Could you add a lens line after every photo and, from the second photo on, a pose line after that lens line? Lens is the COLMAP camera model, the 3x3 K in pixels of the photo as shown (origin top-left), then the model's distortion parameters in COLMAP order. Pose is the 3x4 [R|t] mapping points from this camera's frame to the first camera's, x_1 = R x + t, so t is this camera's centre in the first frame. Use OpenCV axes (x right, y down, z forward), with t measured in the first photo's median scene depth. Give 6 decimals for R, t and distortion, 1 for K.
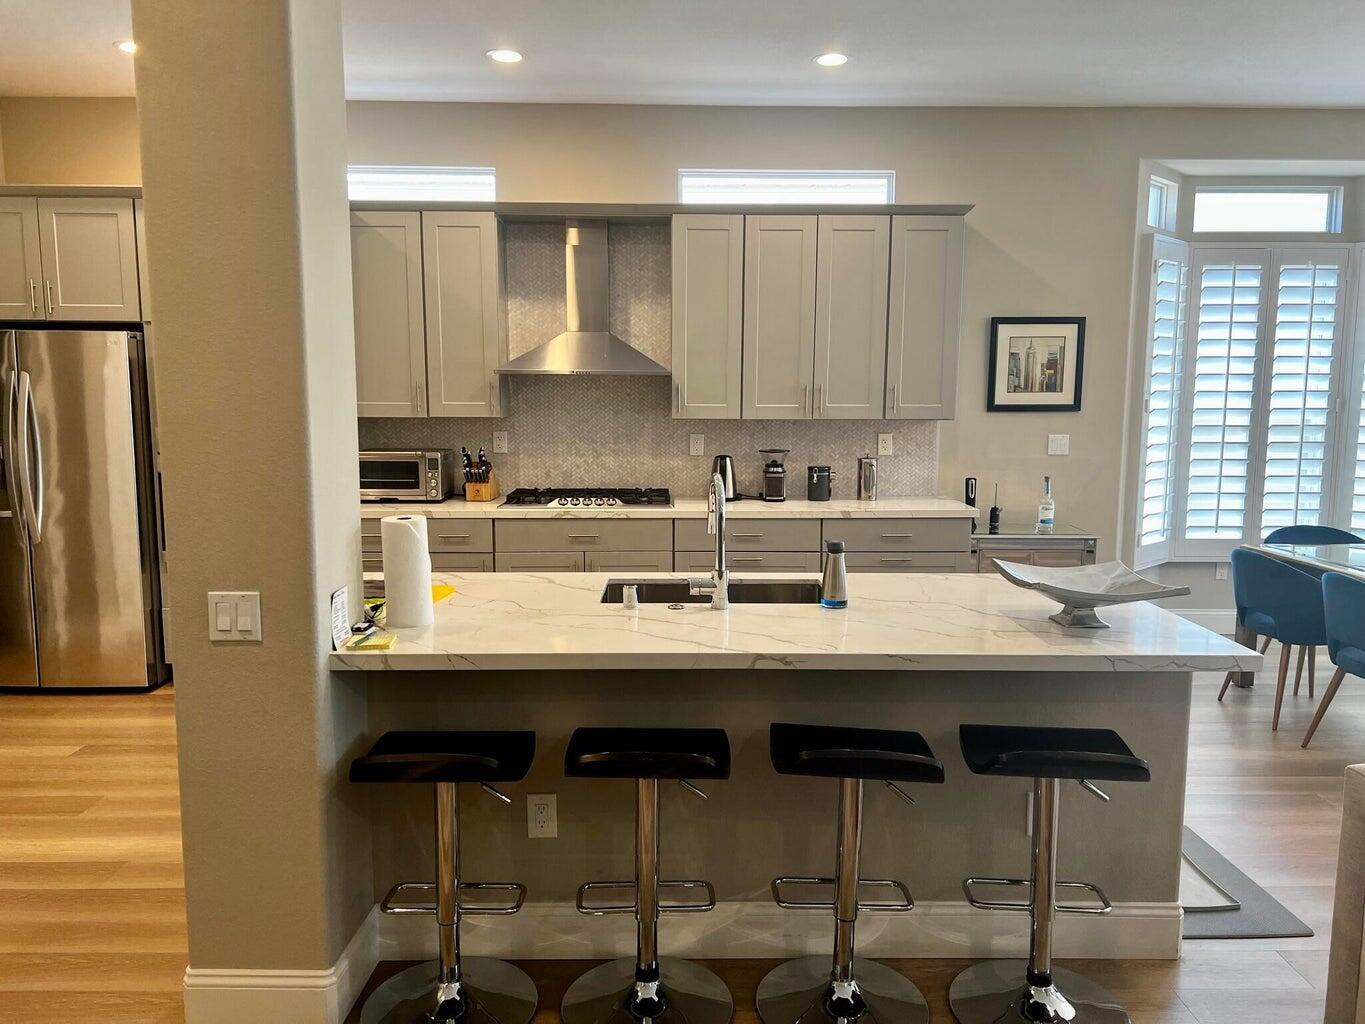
lens RADIAL K [[1024.5, 0, 681.4], [0, 1024.5, 517.8], [0, 0, 1]] dist [0.088758, -0.115673]
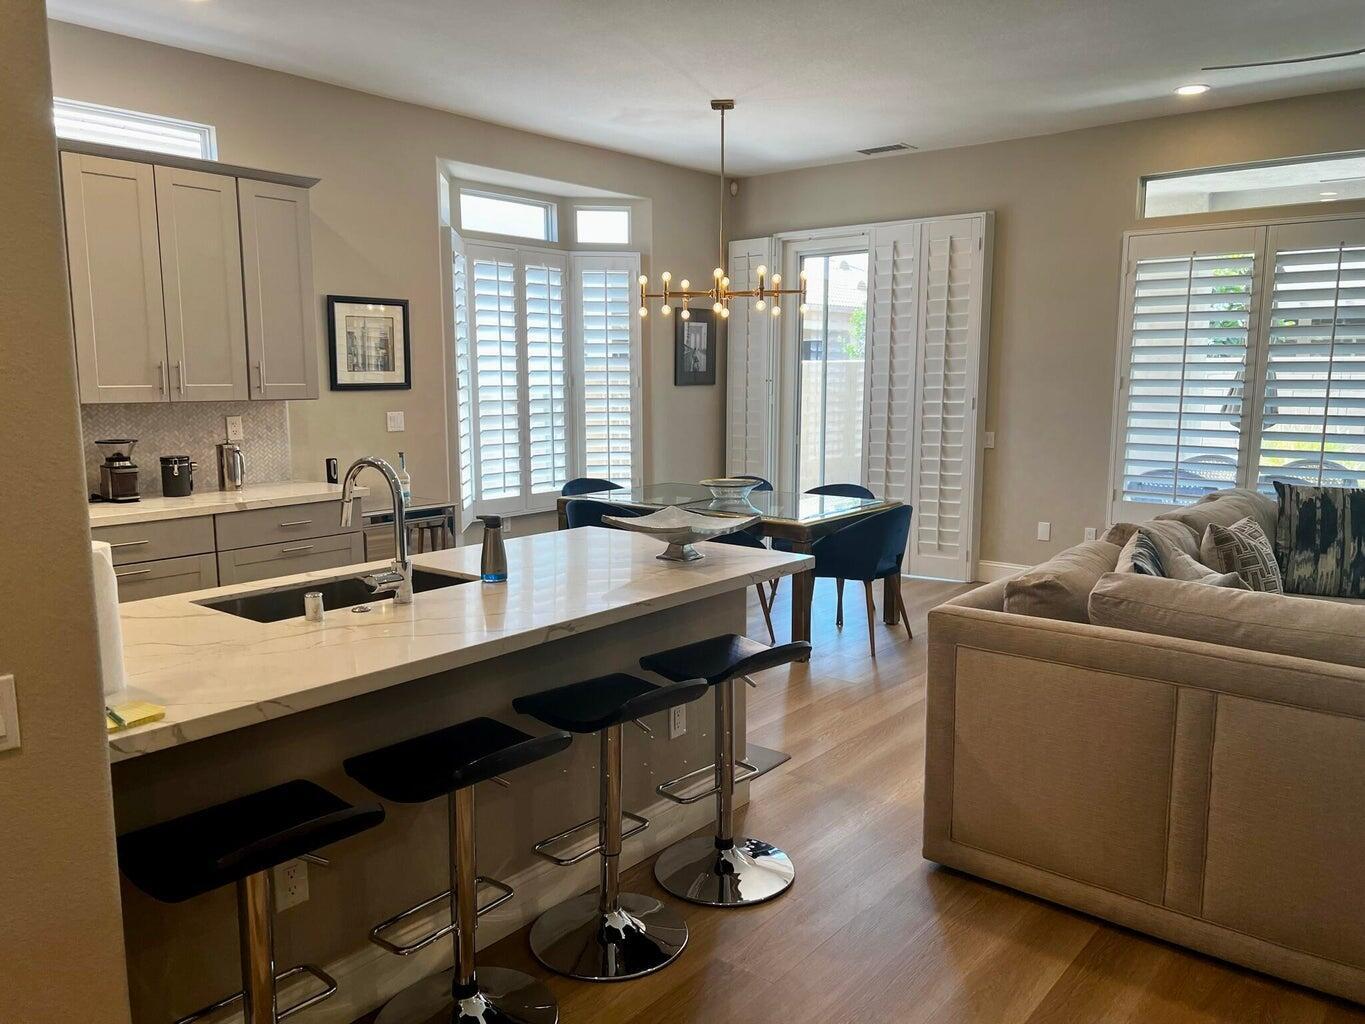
lens RADIAL K [[1024.5, 0, 681.4], [0, 1024.5, 517.8], [0, 0, 1]] dist [0.088758, -0.115673]
pose [[0.647543, -0.113885, 0.753471, -0.252022], [0.102937, 0.992779, 0.061590, -0.008874], [-0.755045, 0.037678, 0.654590, 0.105614]]
